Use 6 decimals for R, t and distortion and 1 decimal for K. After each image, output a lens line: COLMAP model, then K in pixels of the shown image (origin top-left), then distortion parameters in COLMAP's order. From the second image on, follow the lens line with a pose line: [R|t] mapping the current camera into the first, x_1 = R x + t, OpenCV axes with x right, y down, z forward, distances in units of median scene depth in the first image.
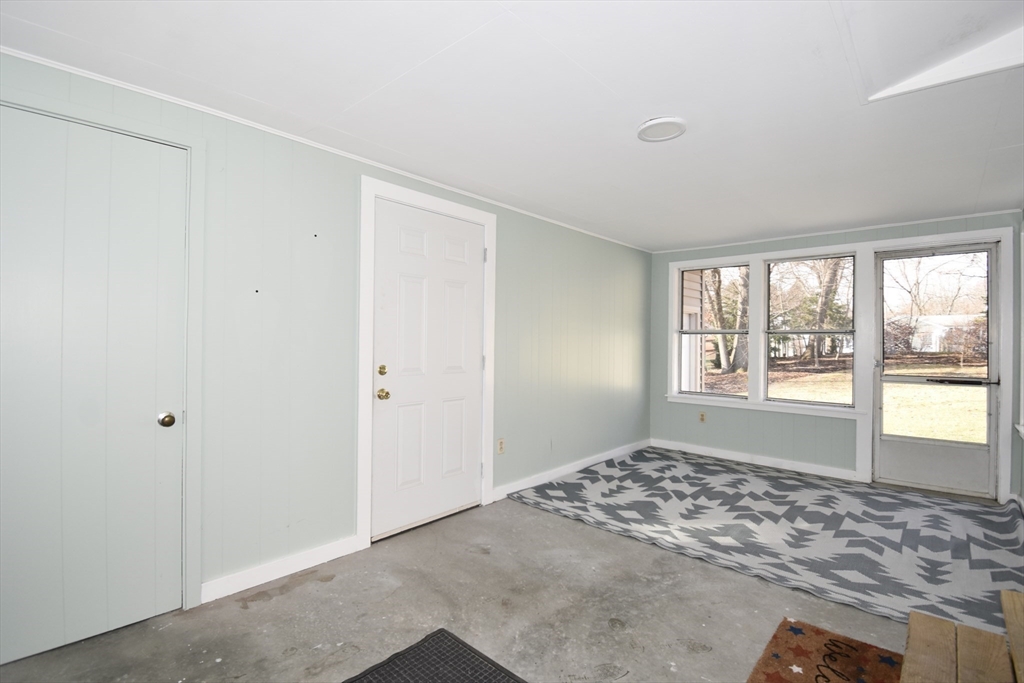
lens RADIAL K [[472.3, 0, 522.3], [0, 472.3, 339.1], [0, 0, 1]] dist [0.019771, -0.024018]
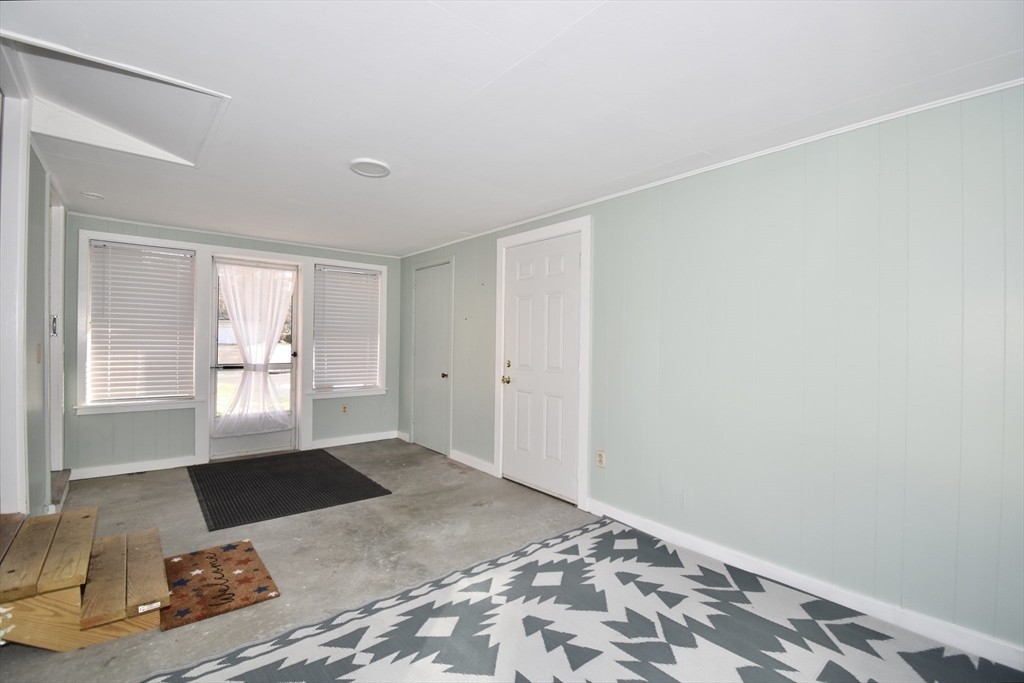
lens RADIAL K [[472.3, 0, 522.3], [0, 472.3, 339.1], [0, 0, 1]] dist [0.019771, -0.024018]
pose [[-0.157759, -0.016403, -0.987341, 1.158564], [-0.013771, 0.999801, -0.014409, 0.010349], [0.987382, 0.011323, -0.157954, 1.283389]]
